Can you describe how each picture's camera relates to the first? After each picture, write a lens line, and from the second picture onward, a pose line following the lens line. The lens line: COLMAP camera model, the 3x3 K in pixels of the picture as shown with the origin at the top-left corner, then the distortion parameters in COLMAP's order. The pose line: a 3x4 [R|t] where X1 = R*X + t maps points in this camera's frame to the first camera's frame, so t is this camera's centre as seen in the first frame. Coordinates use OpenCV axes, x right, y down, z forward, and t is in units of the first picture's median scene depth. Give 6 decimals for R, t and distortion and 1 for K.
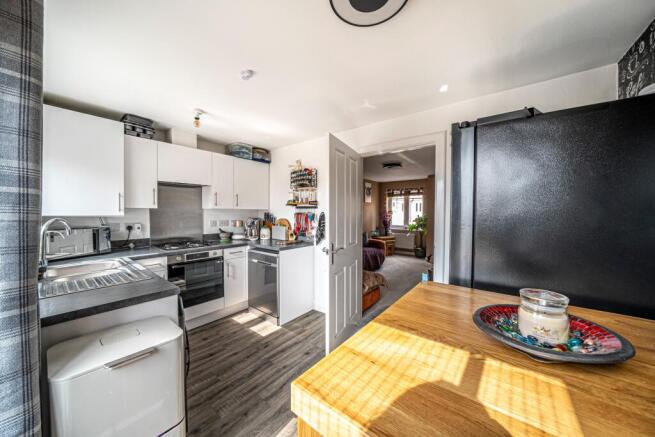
lens RADIAL K [[233.9, 0, 327.5], [0, 233.9, 218.5], [0, 0, 1]] dist [-0.000398, -0.000007]
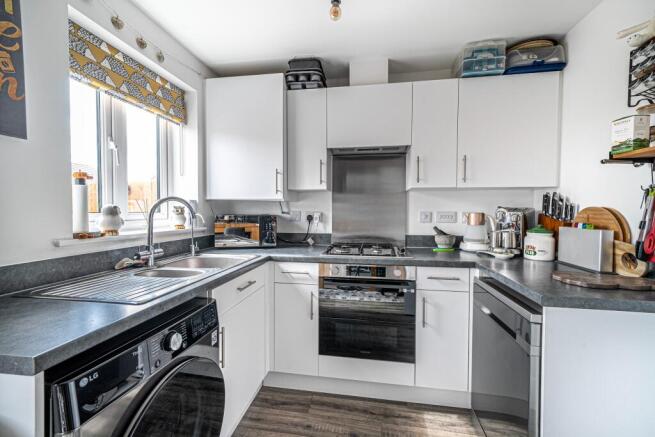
lens RADIAL K [[276.1, 0, 327.5], [0, 276.1, 218.5], [0, 0, 1]] dist [-0.000473, 0.000095]
pose [[0.470440, 0.020416, -0.882196, -0.020615], [-0.026002, 0.999619, 0.009267, 0.025609], [0.882049, 0.018579, 0.470792, 0.497425]]
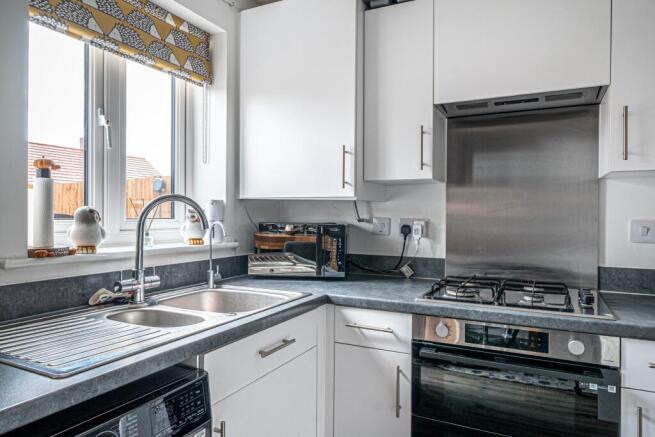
lens RADIAL K [[423.2, 0, 327.5], [0, 423.2, 218.5], [0, 0, 1]] dist [-0.001148, 0.001150]
pose [[0.182615, 0.001436, -0.983183, -0.079368], [-0.034385, 0.999397, -0.004927, 0.022370], [0.982583, 0.034706, 0.182554, 0.565058]]
